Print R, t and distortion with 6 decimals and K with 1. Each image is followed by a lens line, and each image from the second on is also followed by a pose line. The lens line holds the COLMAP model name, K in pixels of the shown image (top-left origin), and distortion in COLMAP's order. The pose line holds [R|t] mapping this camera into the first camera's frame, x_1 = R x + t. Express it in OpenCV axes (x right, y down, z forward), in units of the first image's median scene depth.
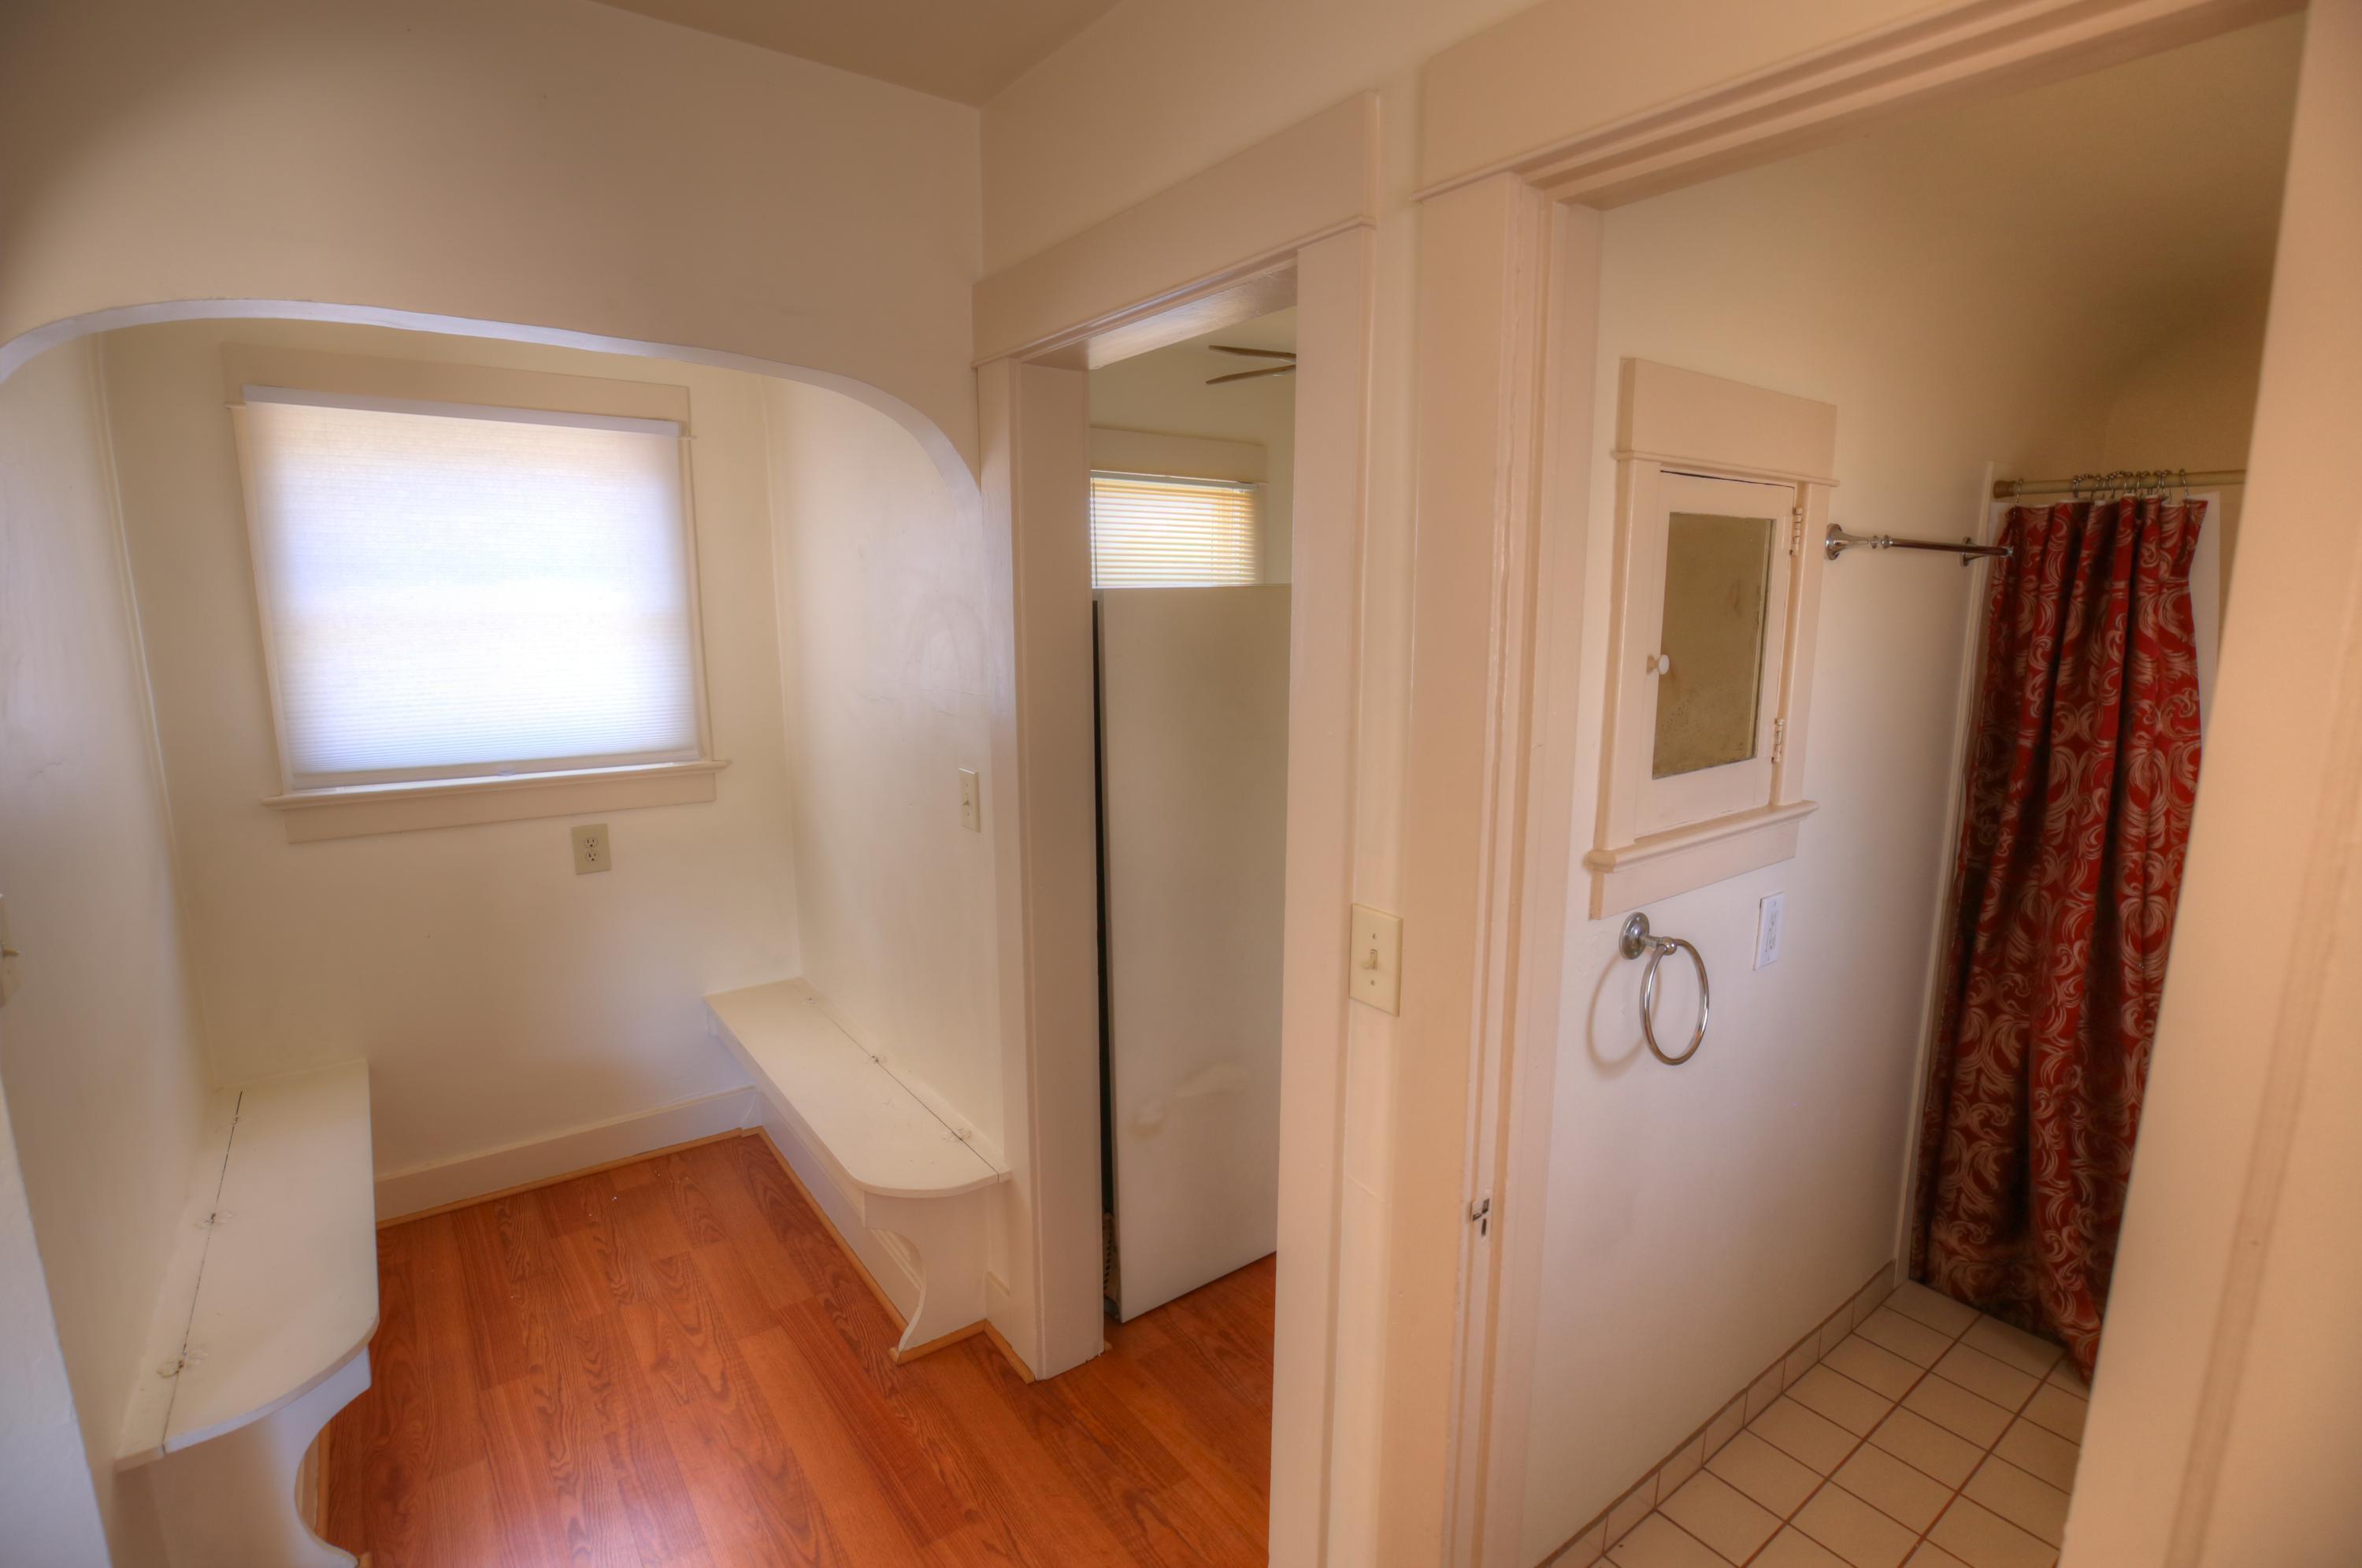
lens RADIAL K [[1082.5, 0, 1181.0], [0, 1082.5, 784.0], [0, 0, 1]] dist [-0.035361, 0.004749]
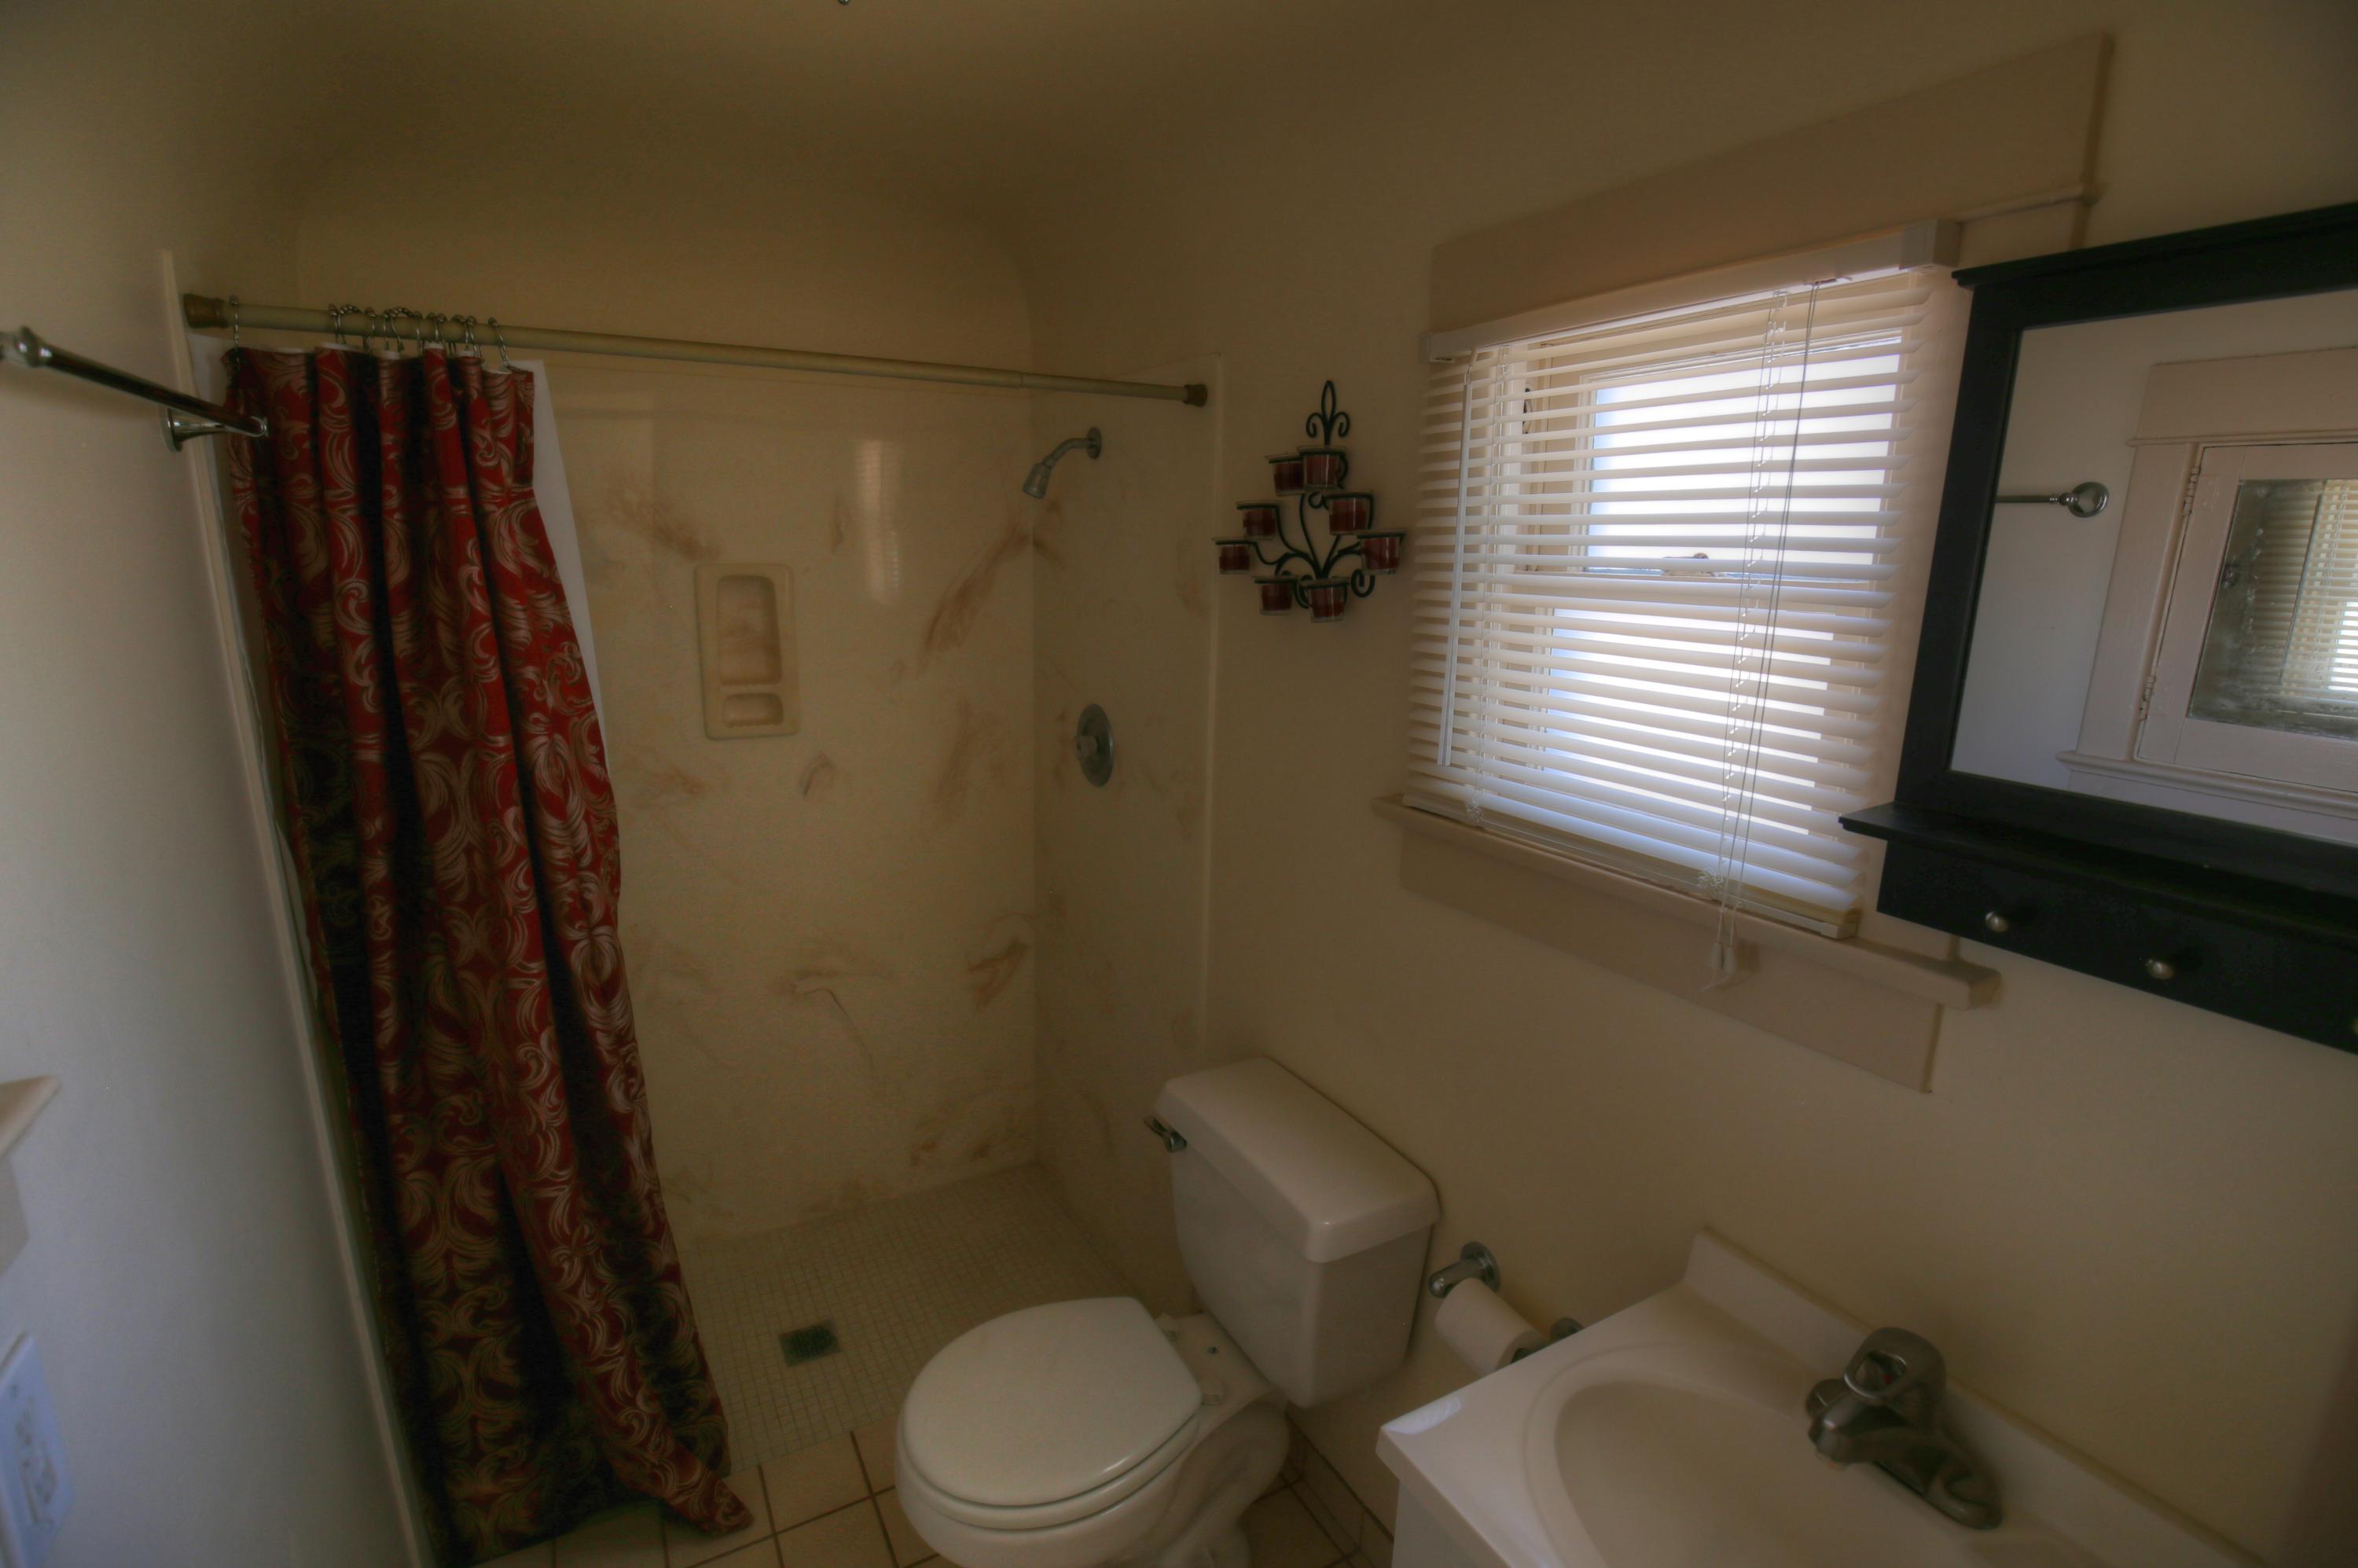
lens RADIAL K [[1080.7, 0, 1179.0], [0, 1080.7, 784.0], [0, 0, 1]] dist [-0.035361, 0.004749]
pose [[0.124033, -0.221974, 0.967131, 0.274188], [0.153474, 0.967221, 0.202312, -0.077926], [-0.980337, 0.123336, 0.154035, 0.472617]]
